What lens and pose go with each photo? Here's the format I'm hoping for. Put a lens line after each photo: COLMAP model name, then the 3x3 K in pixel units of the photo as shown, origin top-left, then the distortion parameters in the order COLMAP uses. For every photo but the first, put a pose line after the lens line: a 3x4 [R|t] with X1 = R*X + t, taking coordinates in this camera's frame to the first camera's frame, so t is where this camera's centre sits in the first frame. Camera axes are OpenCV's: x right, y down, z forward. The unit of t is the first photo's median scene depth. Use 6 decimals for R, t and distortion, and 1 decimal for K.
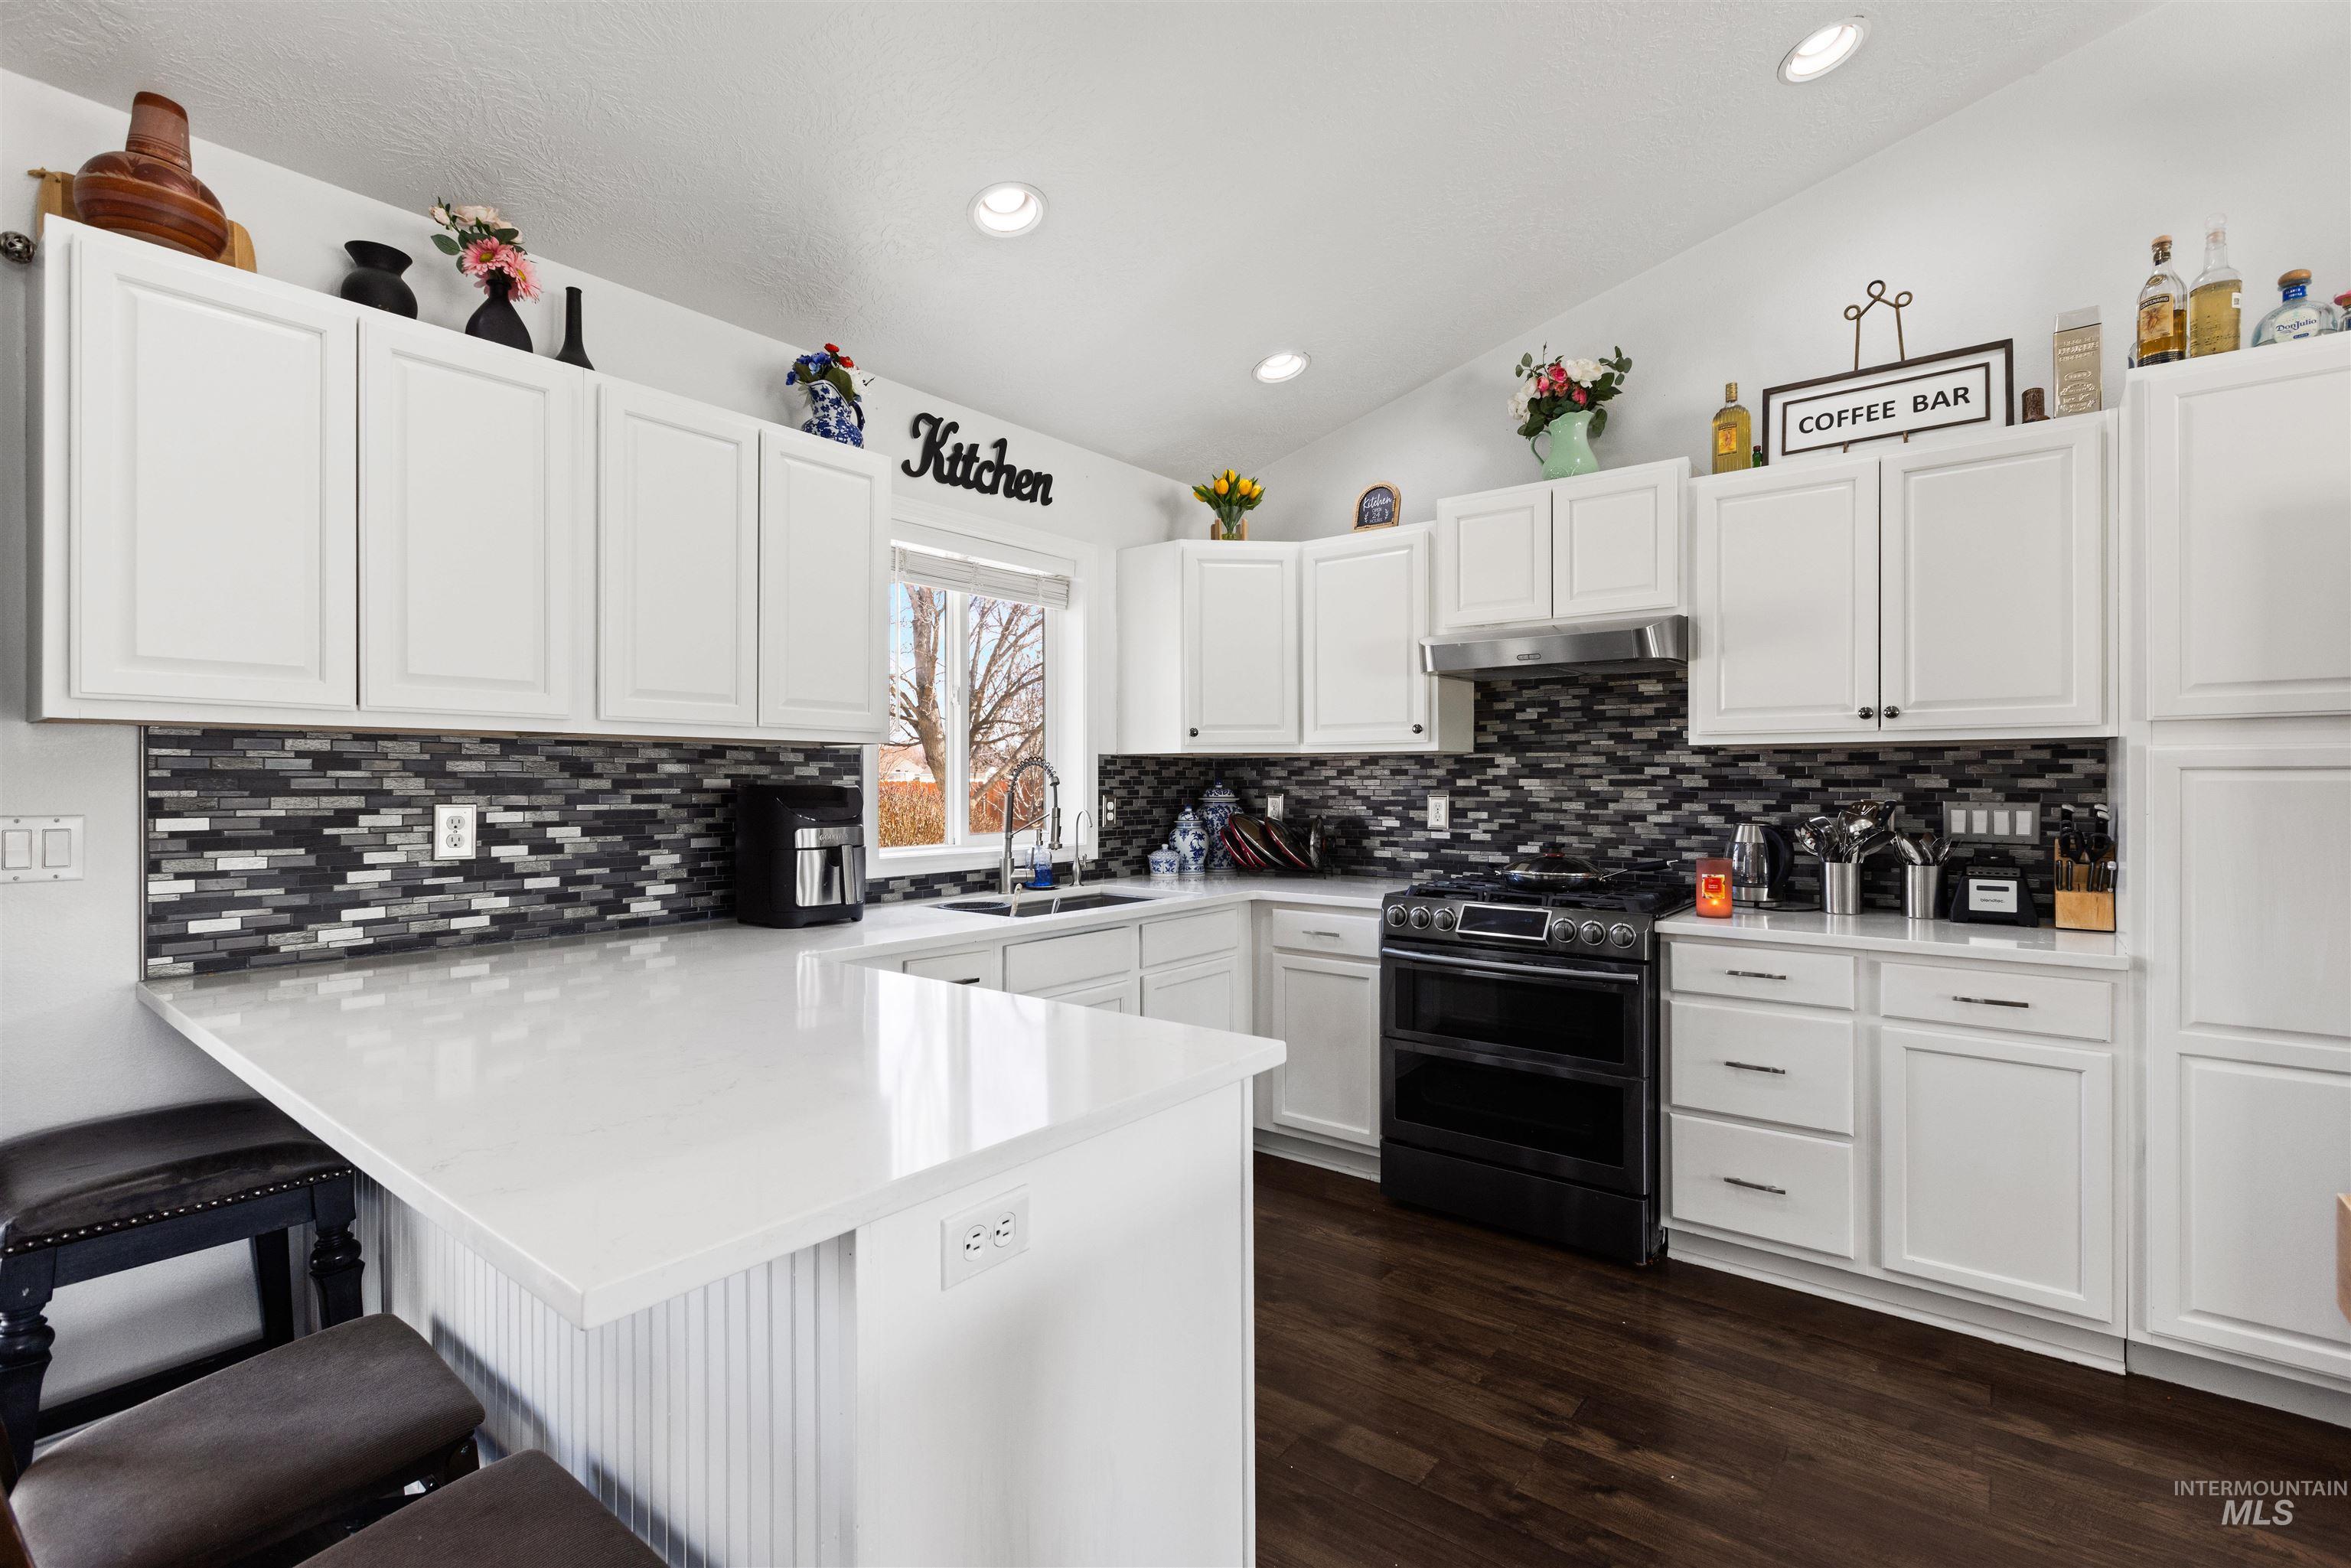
lens RADIAL K [[1053.5, 0, 1188.5], [0, 1053.5, 783.6], [0, 0, 1]] dist [-0.000390, -0.000505]
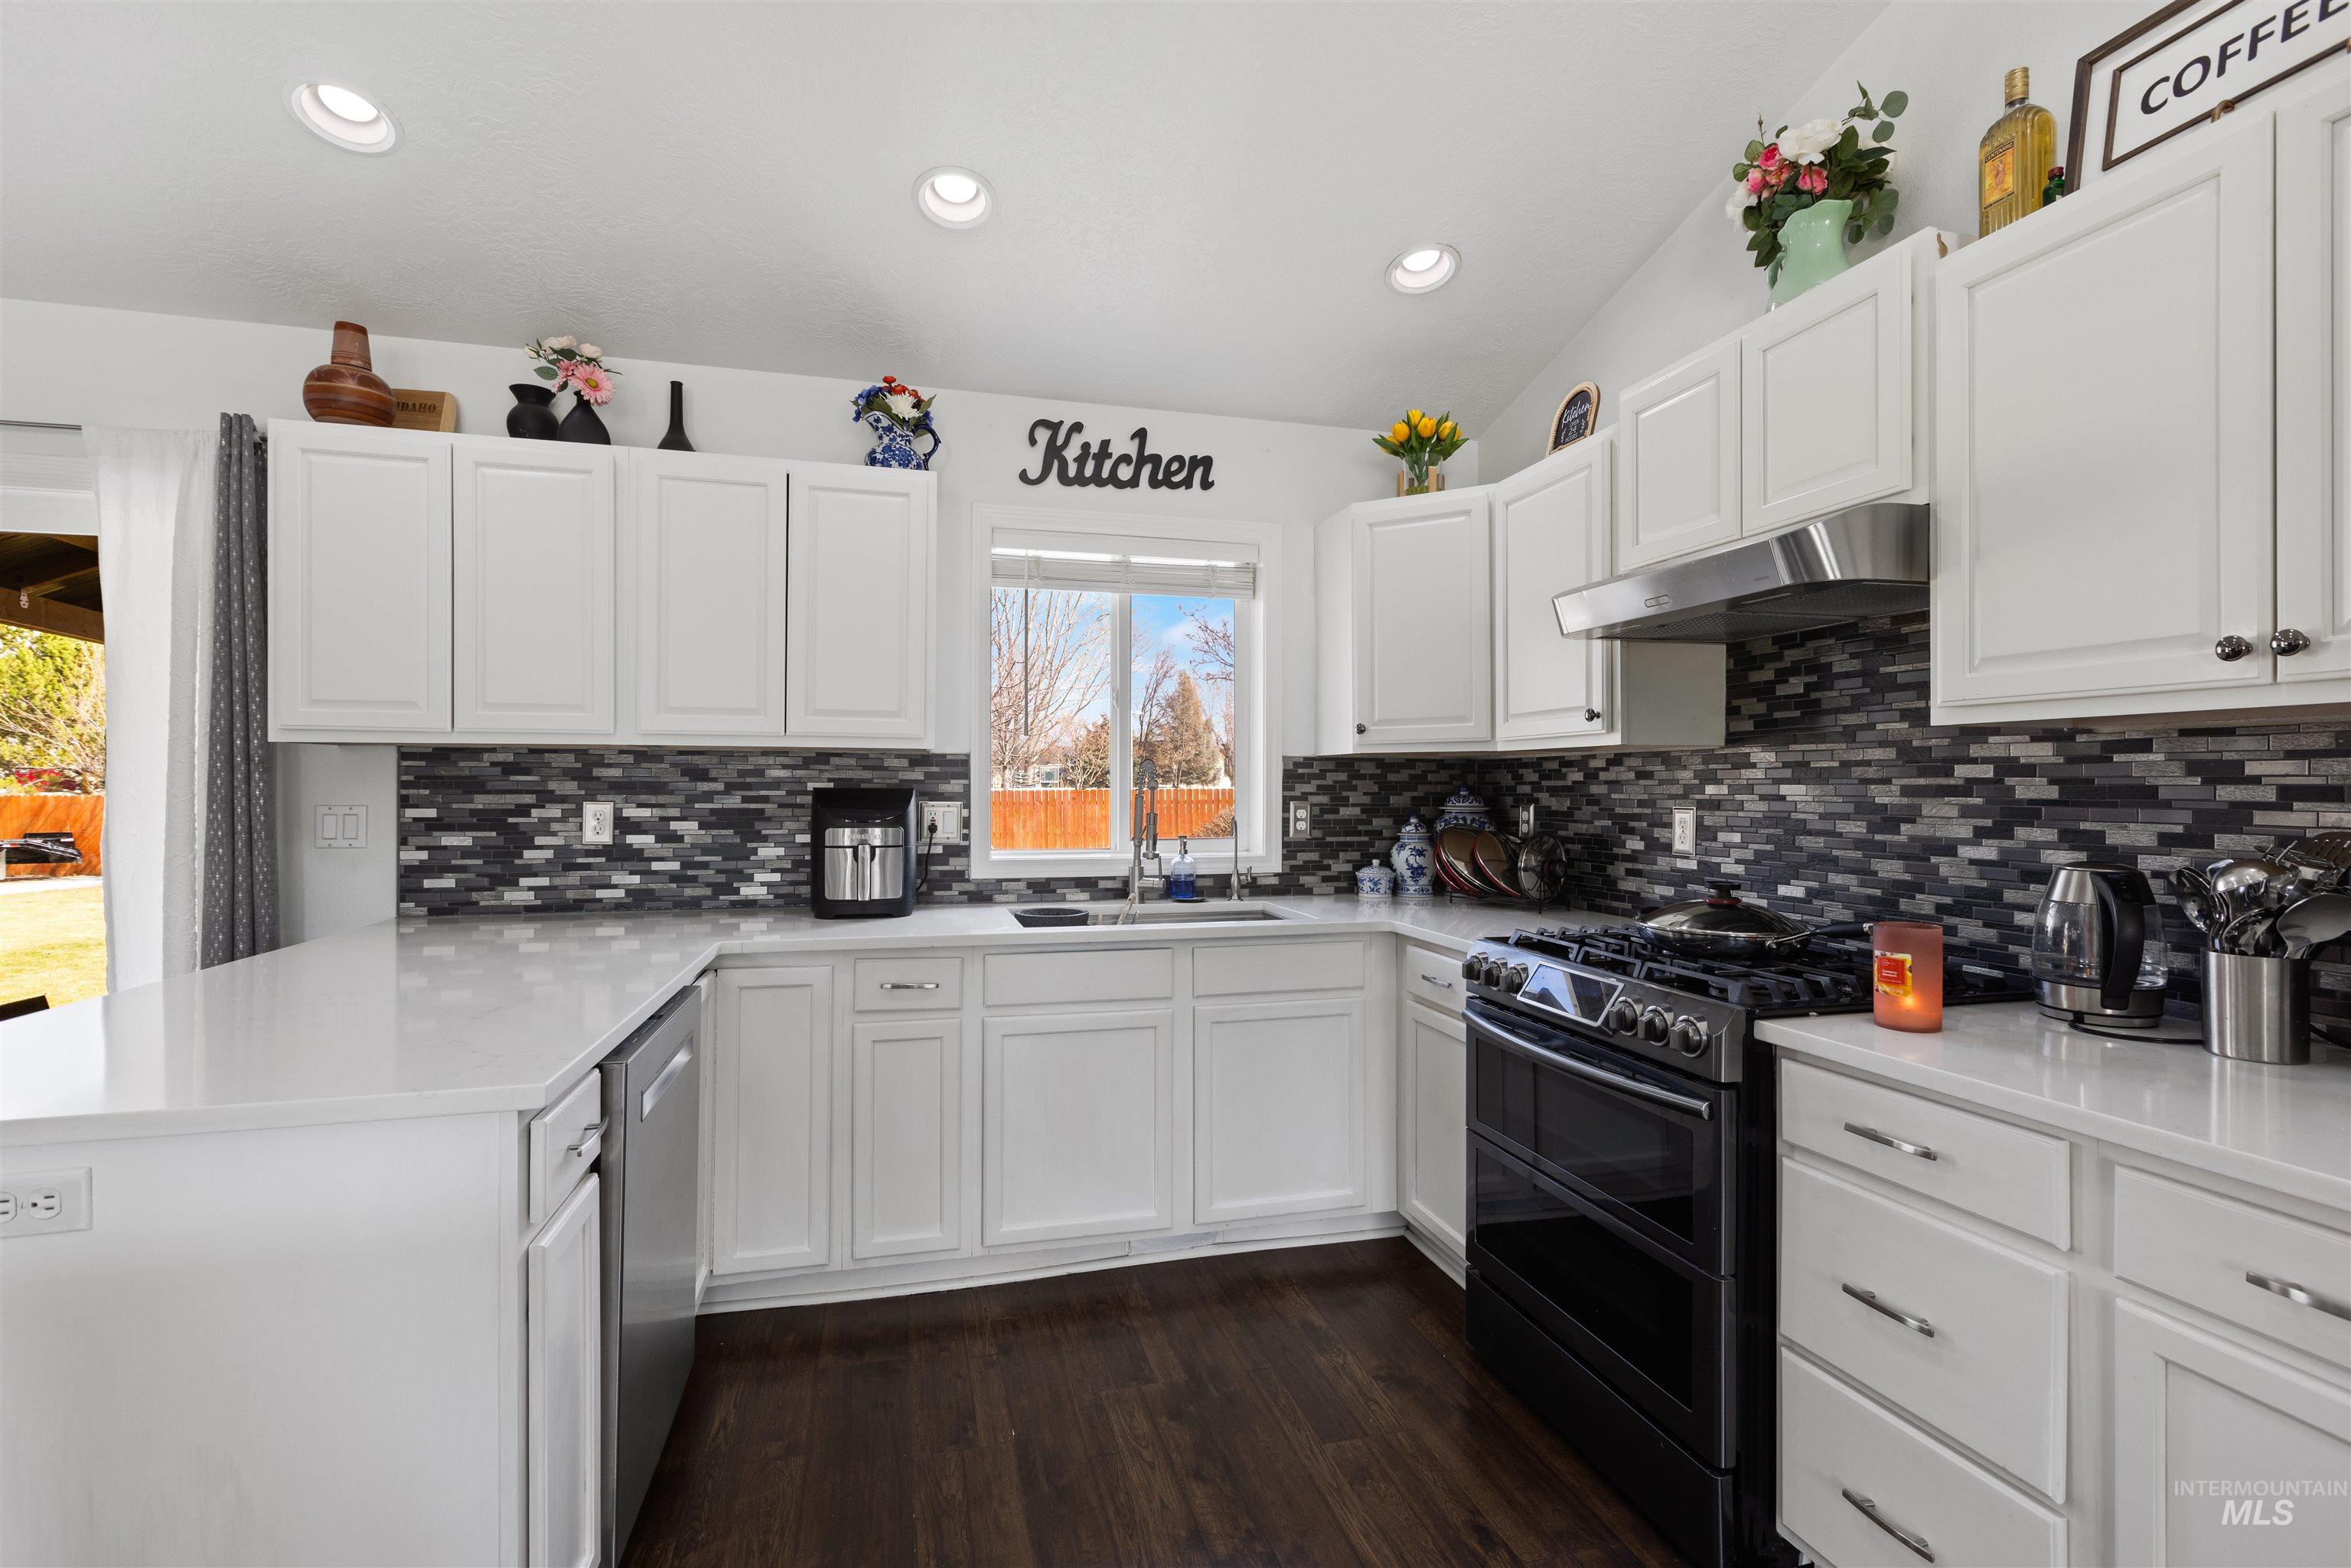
lens RADIAL K [[1053.5, 0, 1179.0], [0, 1053.5, 786.1], [0, 0, 1]] dist [-0.000390, -0.000505]
pose [[0.801878, 0.002908, -0.597480, 0.498942], [-0.004589, 0.999989, -0.001292, -0.000954], [0.597470, 0.003778, 0.801883, 0.296890]]
